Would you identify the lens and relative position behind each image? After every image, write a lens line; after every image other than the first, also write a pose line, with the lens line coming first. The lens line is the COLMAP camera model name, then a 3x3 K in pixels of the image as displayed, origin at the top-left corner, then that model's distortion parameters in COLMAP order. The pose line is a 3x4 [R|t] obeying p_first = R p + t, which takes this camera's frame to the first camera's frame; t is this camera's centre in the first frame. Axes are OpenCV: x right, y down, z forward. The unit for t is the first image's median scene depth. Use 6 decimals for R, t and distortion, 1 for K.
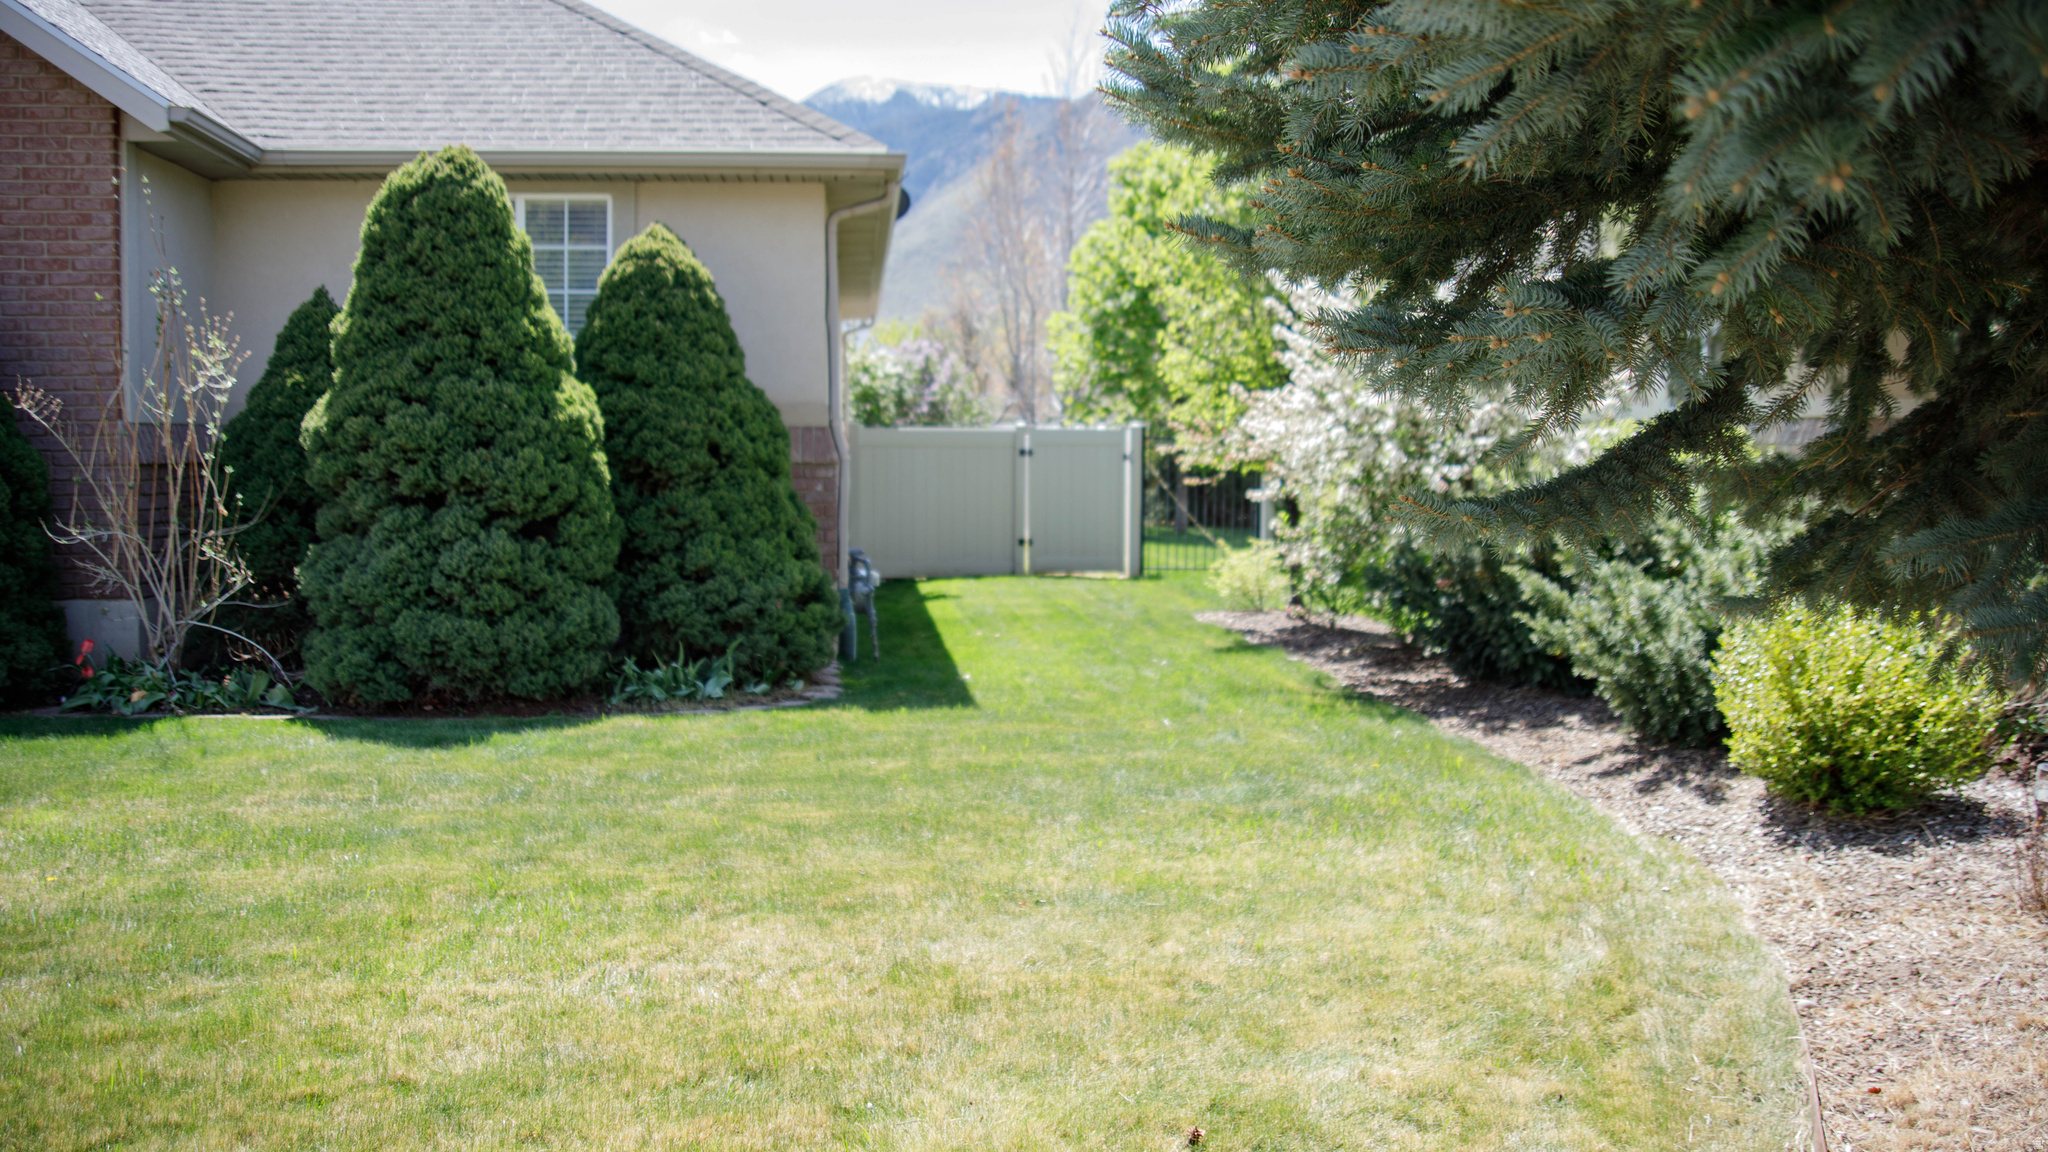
lens RADIAL K [[1719.2, 0, 1024.0], [0, 1719.2, 576.0], [0, 0, 1]] dist [-0.092098, 0.001159]
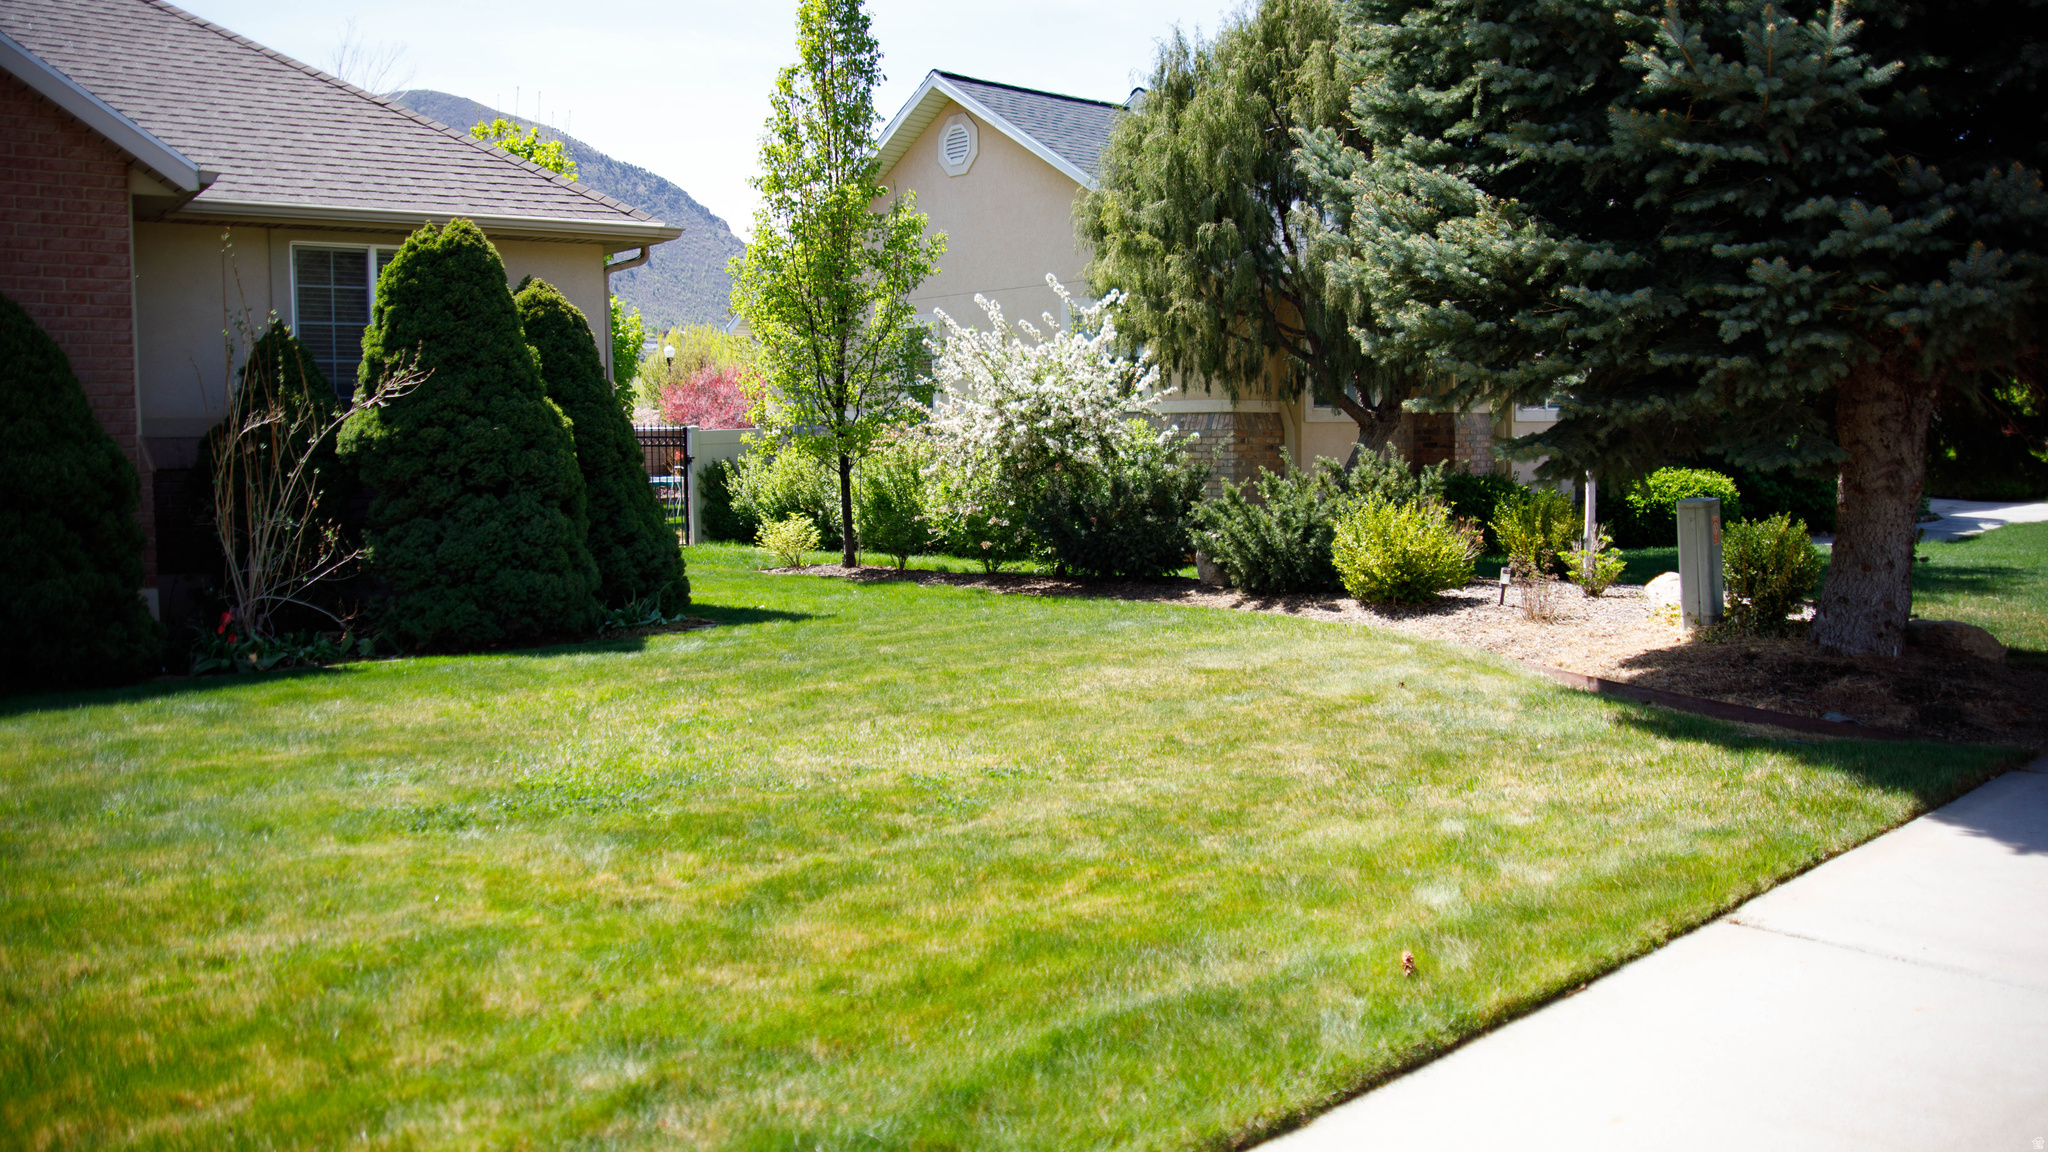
lens RADIAL K [[1719.2, 0, 1024.0], [0, 1719.2, 576.0], [0, 0, 1]] dist [-0.092098, 0.001159]
pose [[0.824309, -0.064604, 0.562442, -0.705373], [0.061749, 0.997800, 0.024113, 0.016074], [-0.562763, 0.014854, 0.826485, -0.316233]]
